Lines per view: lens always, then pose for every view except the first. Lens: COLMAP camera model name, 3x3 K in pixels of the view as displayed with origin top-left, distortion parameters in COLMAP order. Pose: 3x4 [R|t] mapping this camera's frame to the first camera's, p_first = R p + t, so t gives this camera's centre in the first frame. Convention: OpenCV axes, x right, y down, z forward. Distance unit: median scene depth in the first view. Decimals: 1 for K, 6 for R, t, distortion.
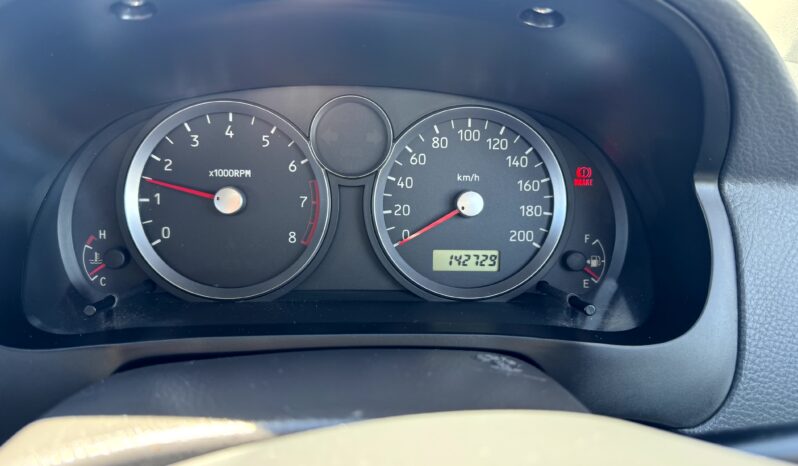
lens RADIAL K [[560.1, 0, 402.5], [0, 560.1, 246.3], [0, 0, 1]] dist [0.005722, 0.000122]
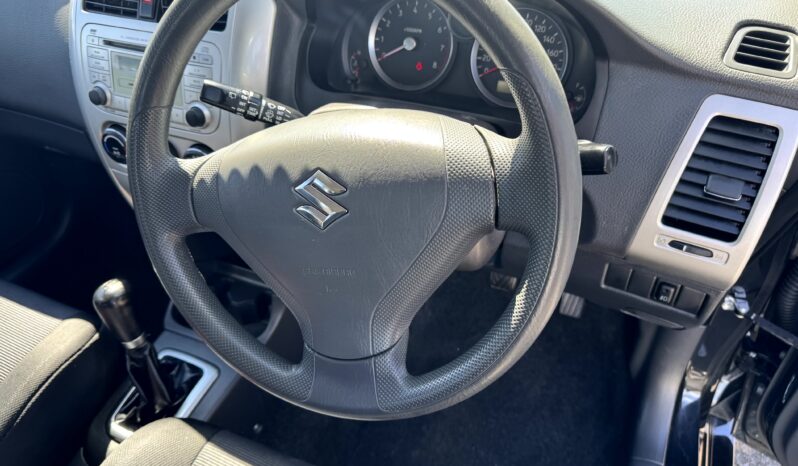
lens RADIAL K [[566.6, 0, 383.4], [0, 566.6, 244.0], [0, 0, 1]] dist [0.003748, -0.042277]
pose [[0.886035, 0.251868, -0.389235, 0.651929], [-0.119280, 0.935141, 0.333591, -0.075207], [0.448011, -0.249146, 0.858611, -1.139323]]
